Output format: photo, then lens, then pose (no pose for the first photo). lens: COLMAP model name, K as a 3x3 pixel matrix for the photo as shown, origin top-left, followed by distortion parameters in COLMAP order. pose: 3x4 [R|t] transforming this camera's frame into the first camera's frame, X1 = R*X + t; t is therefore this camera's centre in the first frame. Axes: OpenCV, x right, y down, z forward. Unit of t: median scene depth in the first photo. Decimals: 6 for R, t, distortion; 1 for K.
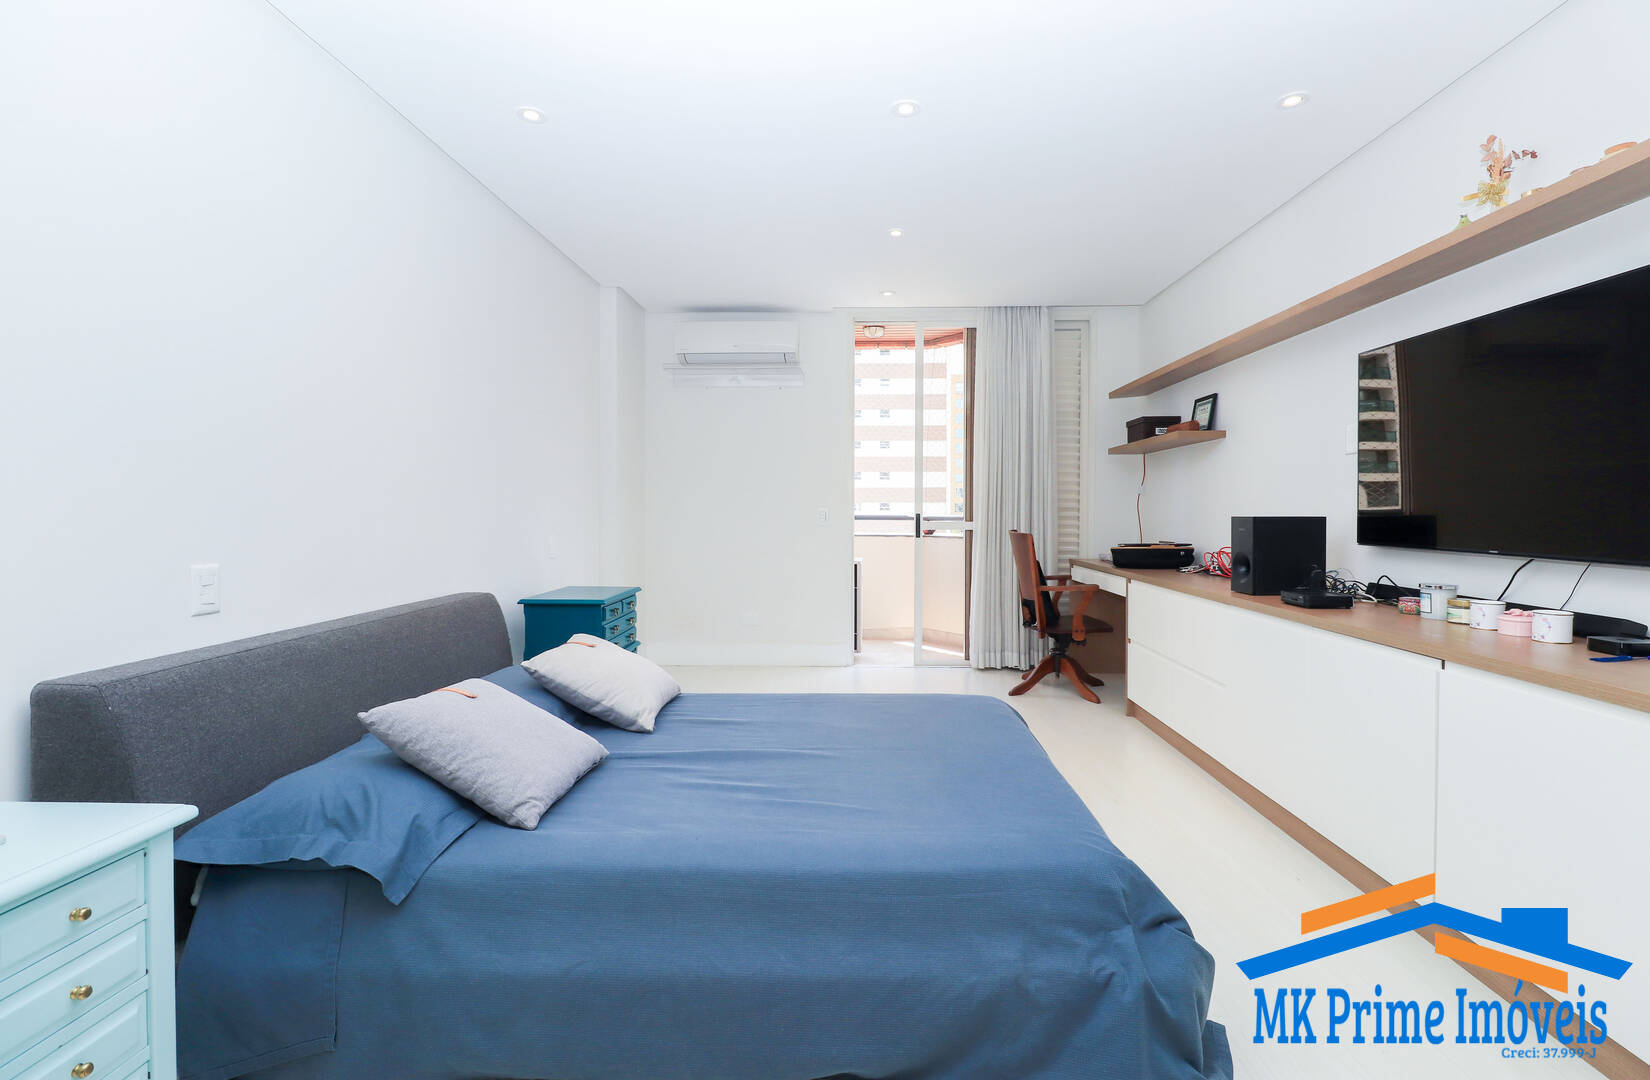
lens RADIAL K [[766.6, 0, 825.0], [0, 766.6, 540.0], [0, 0, 1]] dist [0.000785, -0.000207]
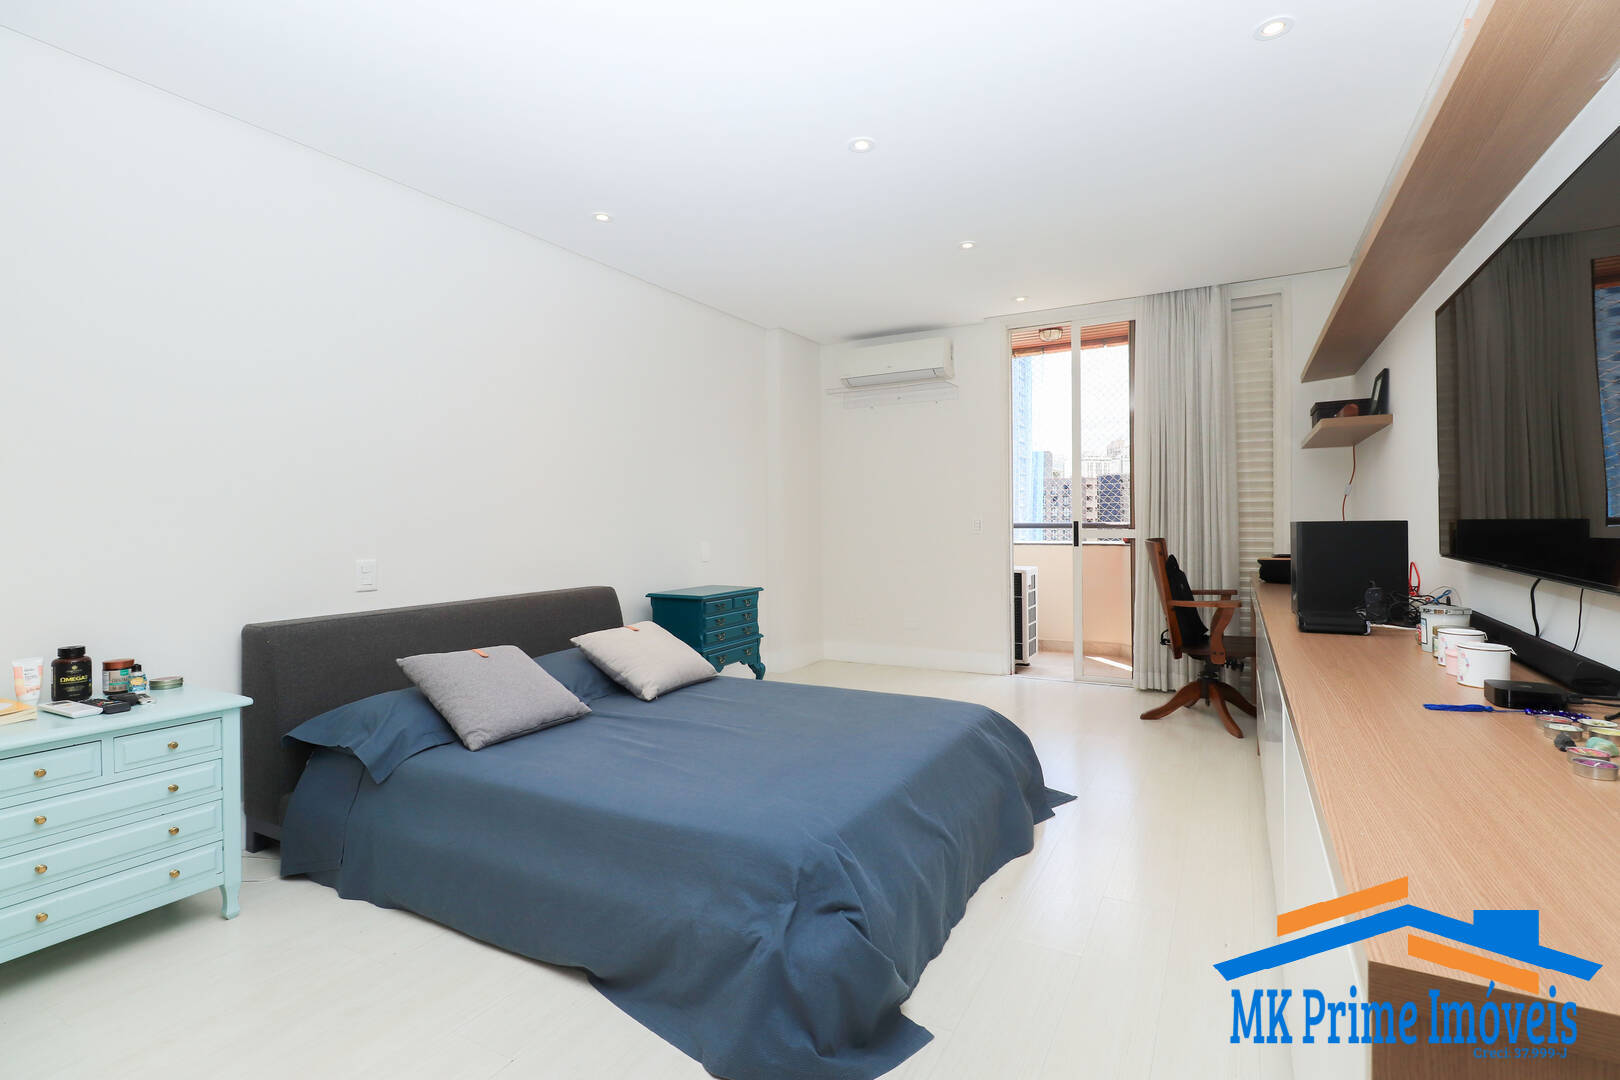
lens RADIAL K [[749.6, 0, 810.0], [0, 749.6, 540.0], [0, 0, 1]] dist [0.001738, 0.000239]
pose [[0.890108, 0.000426, -0.455750, 0.287236], [-0.005875, 0.999927, -0.010540, 0.000975], [0.455712, 0.012059, 0.890045, 0.019795]]
